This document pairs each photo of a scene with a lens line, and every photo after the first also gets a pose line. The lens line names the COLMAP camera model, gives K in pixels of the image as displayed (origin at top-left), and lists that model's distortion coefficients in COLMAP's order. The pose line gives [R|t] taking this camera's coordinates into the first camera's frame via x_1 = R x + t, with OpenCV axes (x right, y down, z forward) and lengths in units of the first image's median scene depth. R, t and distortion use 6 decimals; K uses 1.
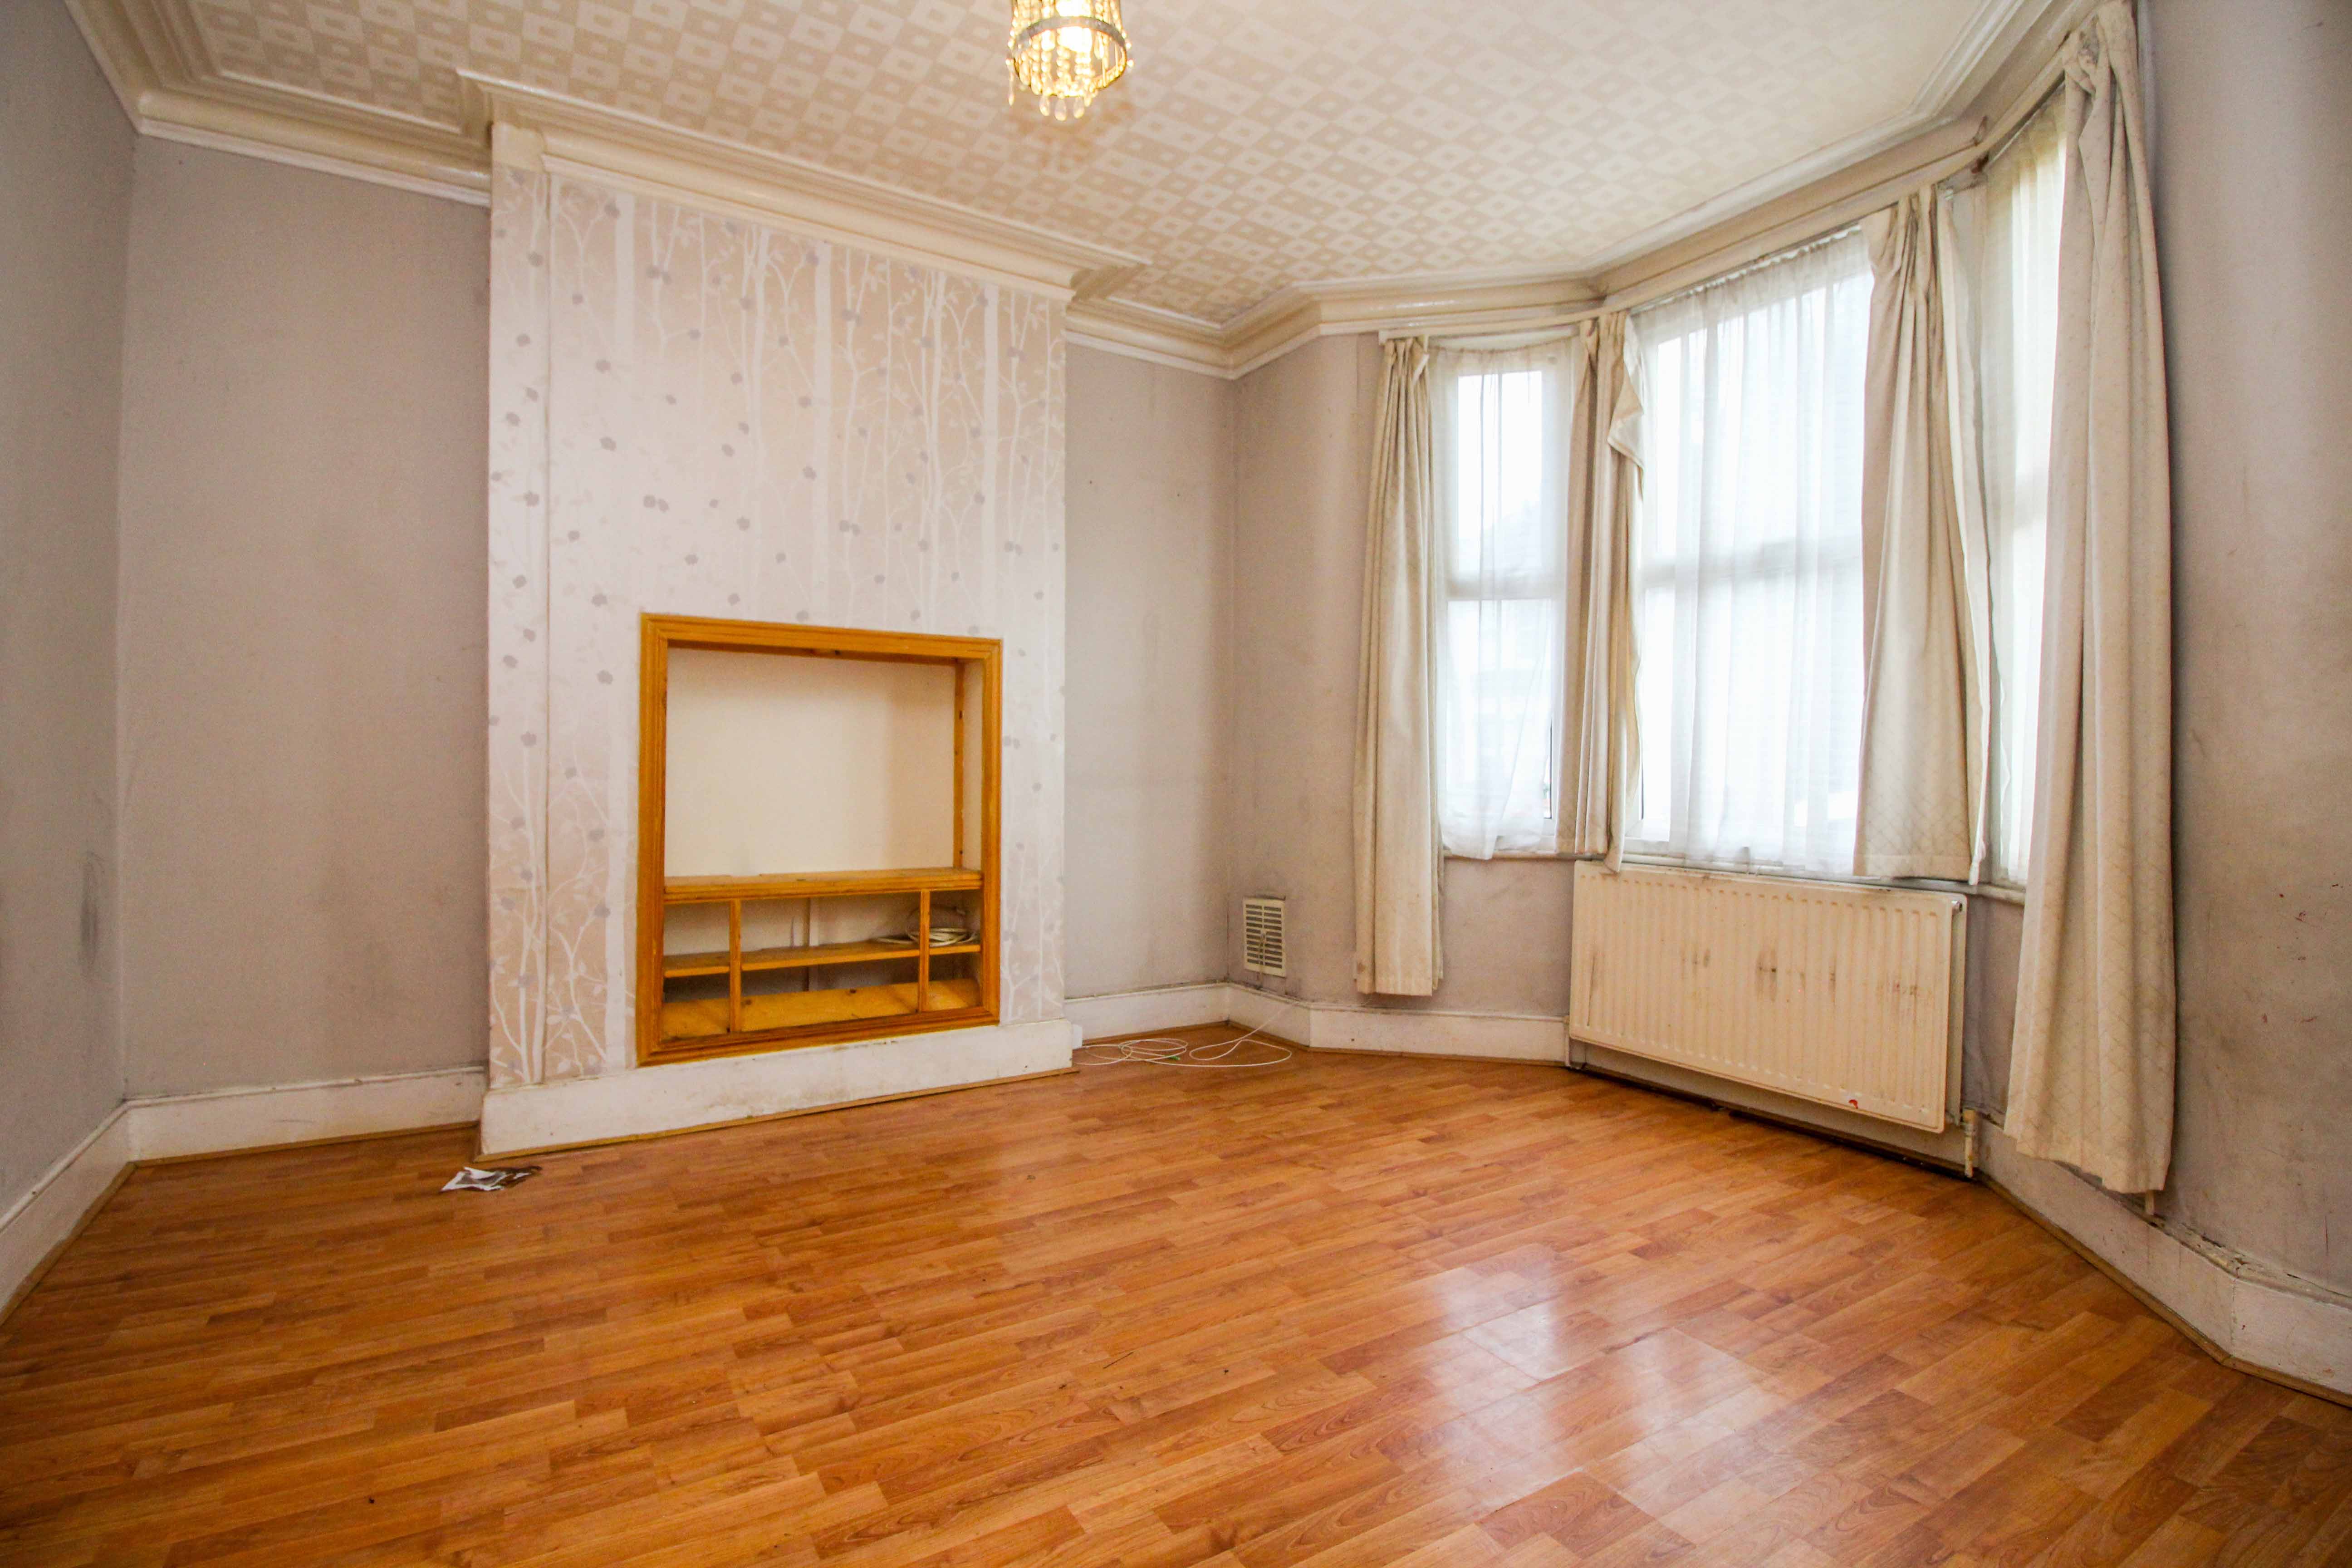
lens RADIAL K [[1096.4, 0, 1170.2], [0, 1096.4, 781.1], [0, 0, 1]] dist [-0.013142, -0.001746]
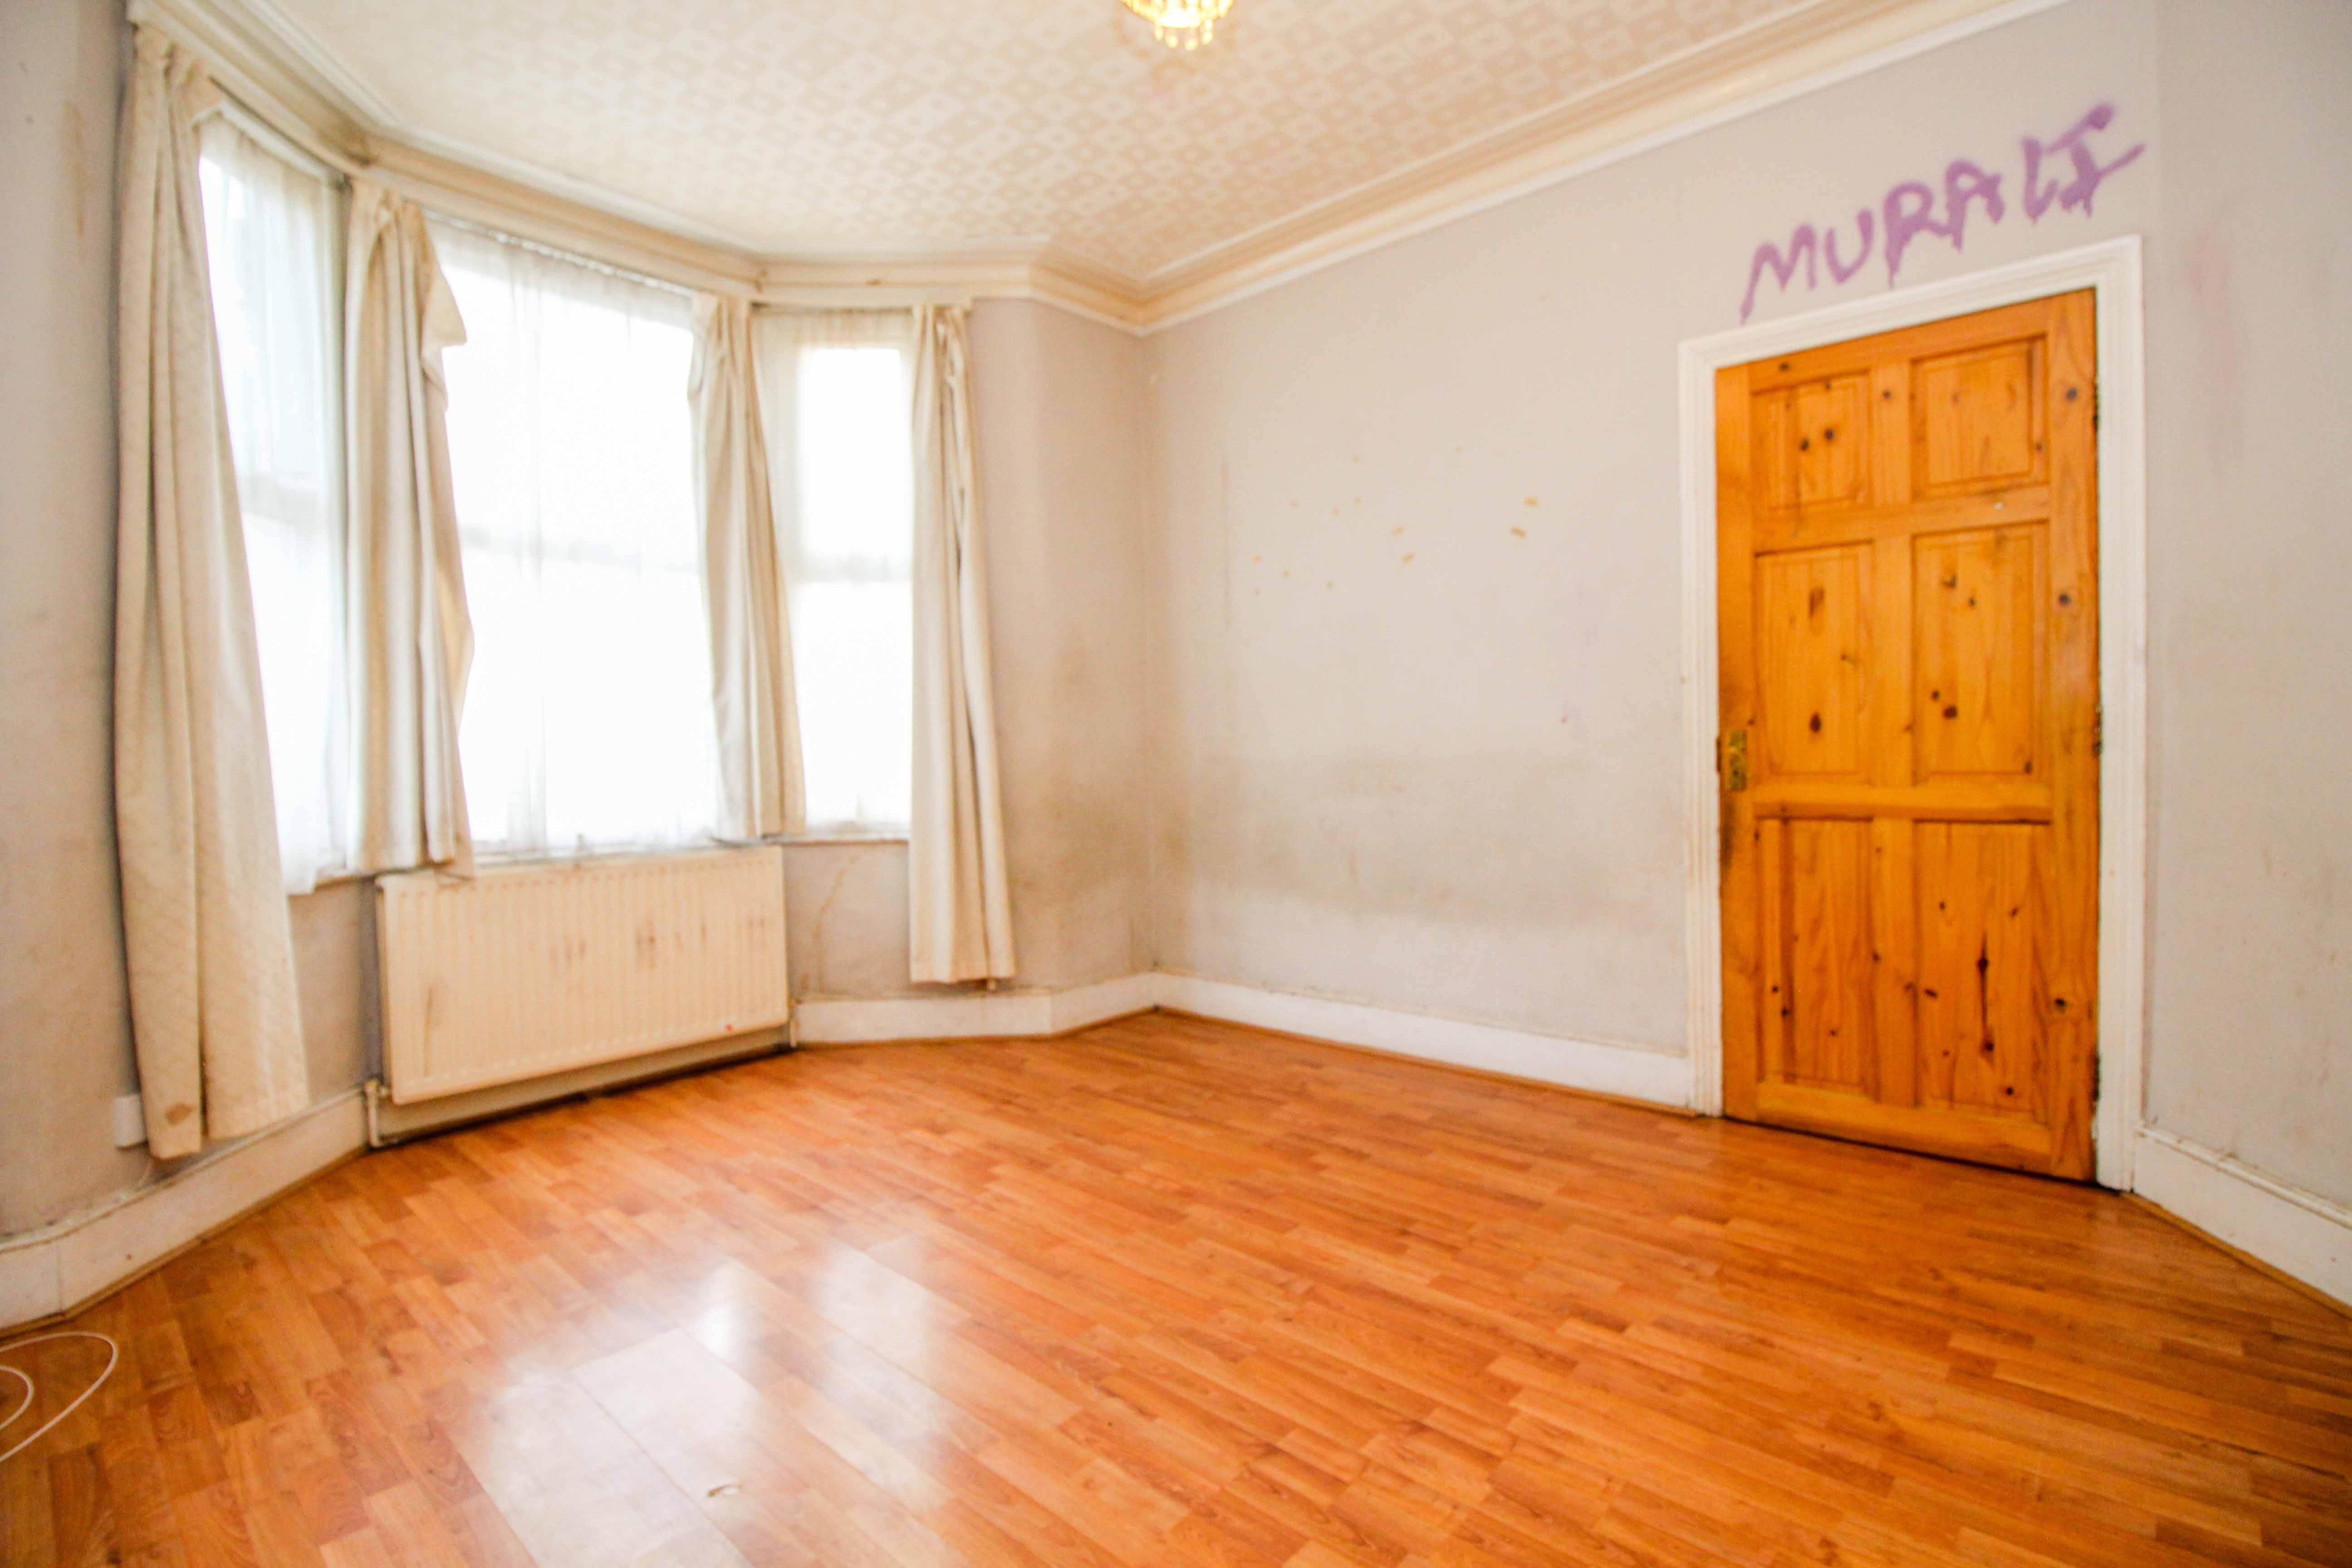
lens RADIAL K [[1096.4, 0, 1169.1], [0, 1096.4, 773.7], [0, 0, 1]] dist [-0.013142, -0.001746]
pose [[-0.287557, -0.022738, 0.957494, -0.784687], [0.031640, 0.998947, 0.033225, -0.013804], [-0.957241, 0.039849, -0.286535, 1.017333]]
